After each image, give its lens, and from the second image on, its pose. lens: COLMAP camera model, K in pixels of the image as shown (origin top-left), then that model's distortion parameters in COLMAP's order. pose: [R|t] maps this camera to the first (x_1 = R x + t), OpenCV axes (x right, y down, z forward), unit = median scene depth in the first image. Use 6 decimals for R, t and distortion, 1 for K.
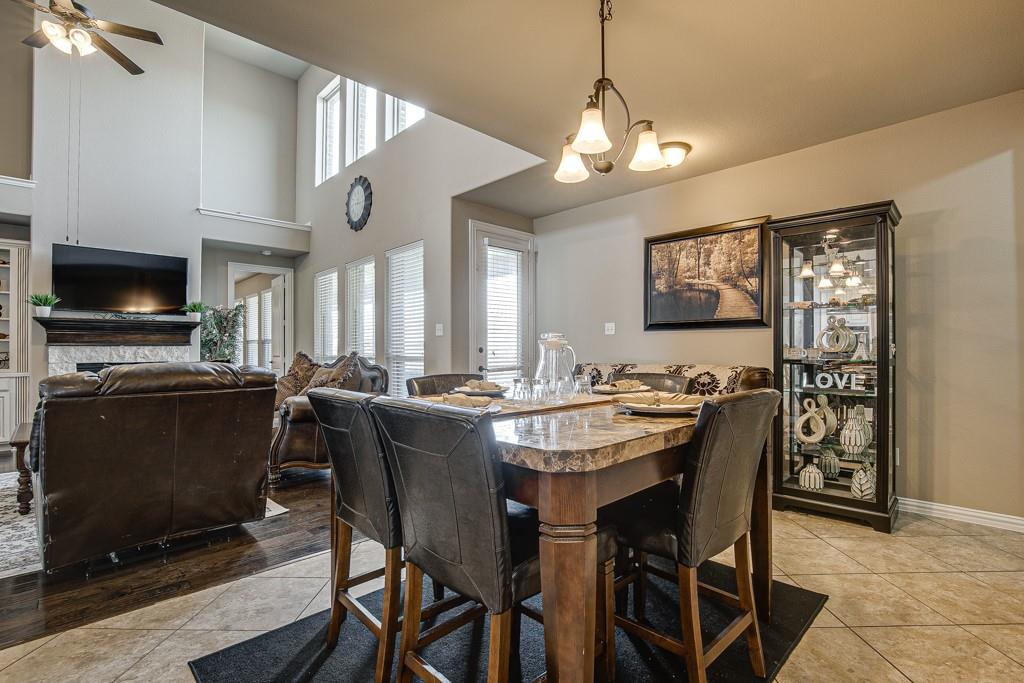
lens RADIAL K [[485.2, 0, 513.1], [0, 485.2, 350.9], [0, 0, 1]] dist [-0.017016, -0.000206]
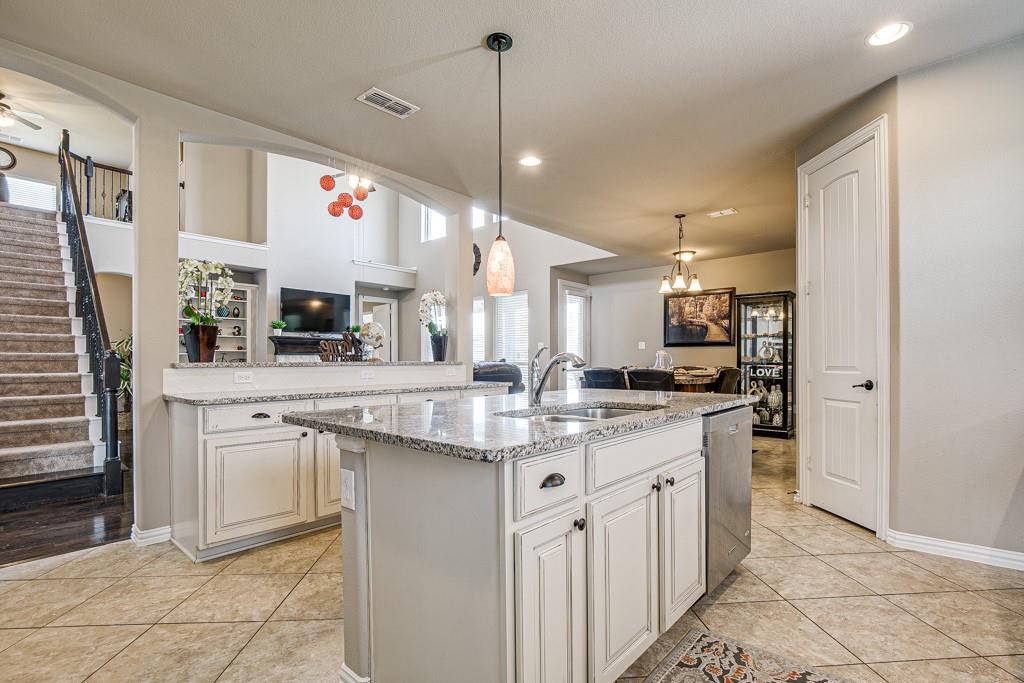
lens RADIAL K [[489.1, 0, 517.5], [0, 489.1, 362.0], [0, 0, 1]] dist [0.000812, 0.000068]
pose [[0.996689, 0.001517, 0.081293, -0.450655], [-0.001504, 0.999999, -0.000219, 0.014483], [-0.081293, 0.000096, 0.996690, -0.804044]]
